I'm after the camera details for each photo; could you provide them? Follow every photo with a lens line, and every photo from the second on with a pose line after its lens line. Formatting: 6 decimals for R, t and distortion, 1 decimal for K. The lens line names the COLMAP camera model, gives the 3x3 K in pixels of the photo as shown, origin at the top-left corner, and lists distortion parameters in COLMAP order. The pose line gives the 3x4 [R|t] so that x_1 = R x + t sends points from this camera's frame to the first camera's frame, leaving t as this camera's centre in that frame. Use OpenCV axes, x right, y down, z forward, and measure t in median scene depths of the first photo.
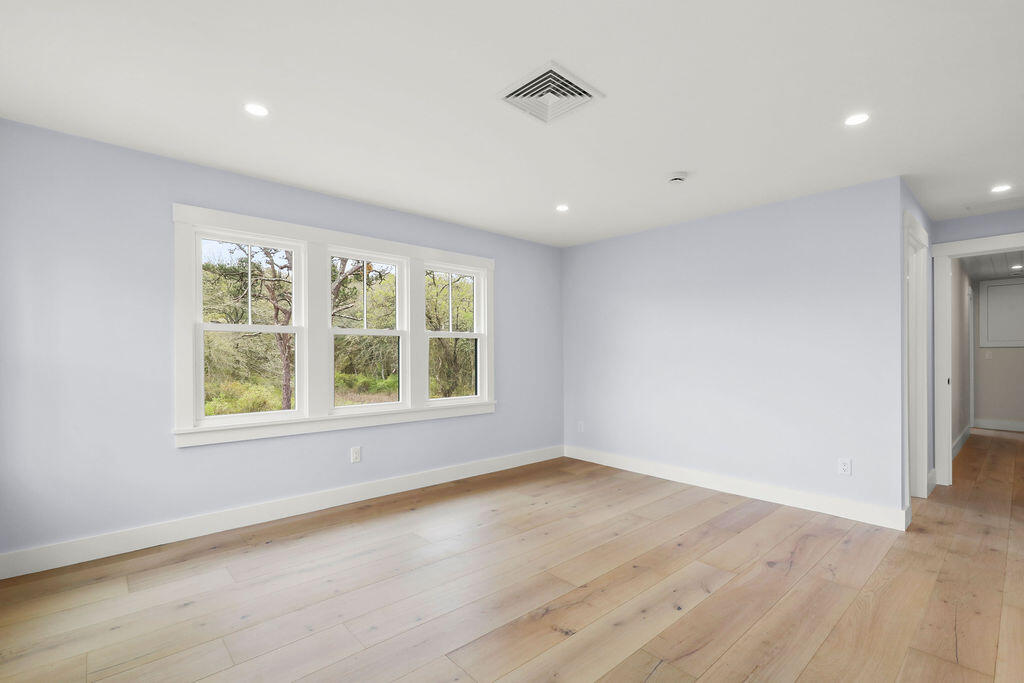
lens RADIAL K [[464.4, 0, 515.0], [0, 464.4, 353.4], [0, 0, 1]] dist [0.001203, 0.000210]
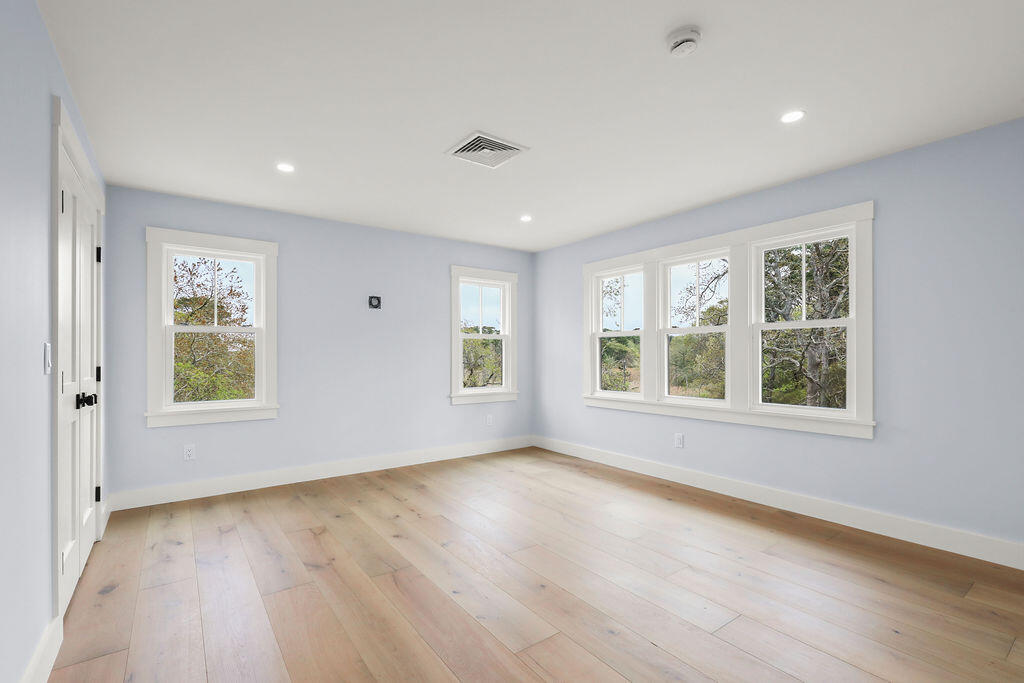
lens RADIAL K [[464.4, 0, 515.0], [0, 464.4, 353.4], [0, 0, 1]] dist [0.001203, 0.000210]
pose [[-0.102481, -0.000789, -0.994735, 0.917588], [0.007615, 0.999970, -0.001577, 0.009465], [0.994706, -0.007737, -0.102472, 0.828852]]
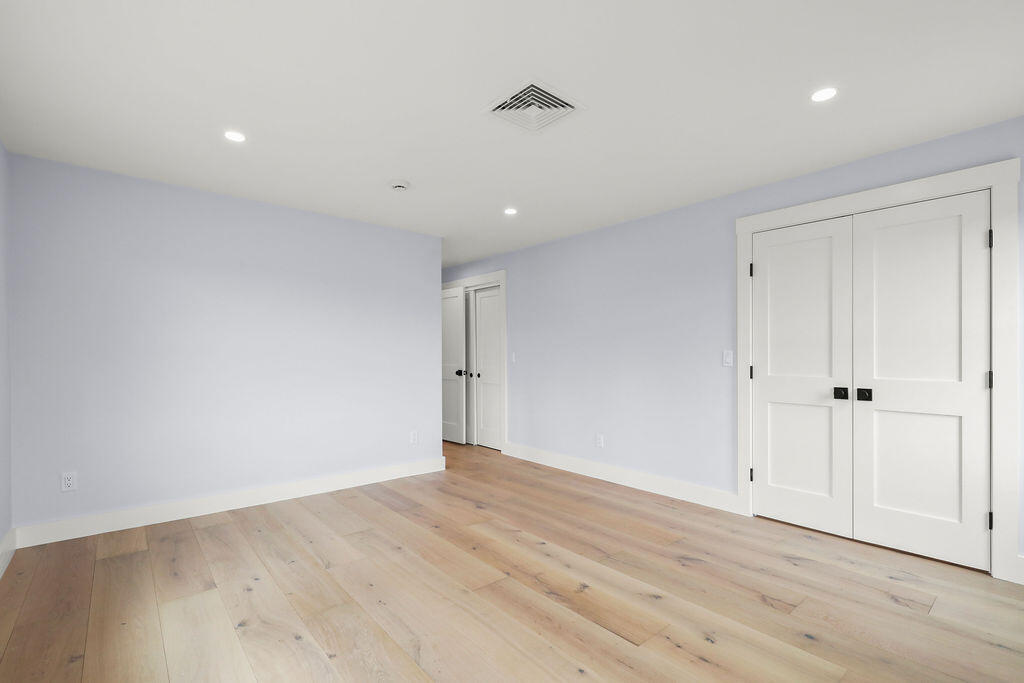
lens RADIAL K [[464.4, 0, 515.0], [0, 464.4, 353.4], [0, 0, 1]] dist [0.001203, 0.000210]
pose [[0.030737, 0.003082, 0.999523, -0.660324], [-0.000044, 0.999995, -0.003082, 0.003521], [-0.999527, 0.000050, 0.030737, 0.693051]]
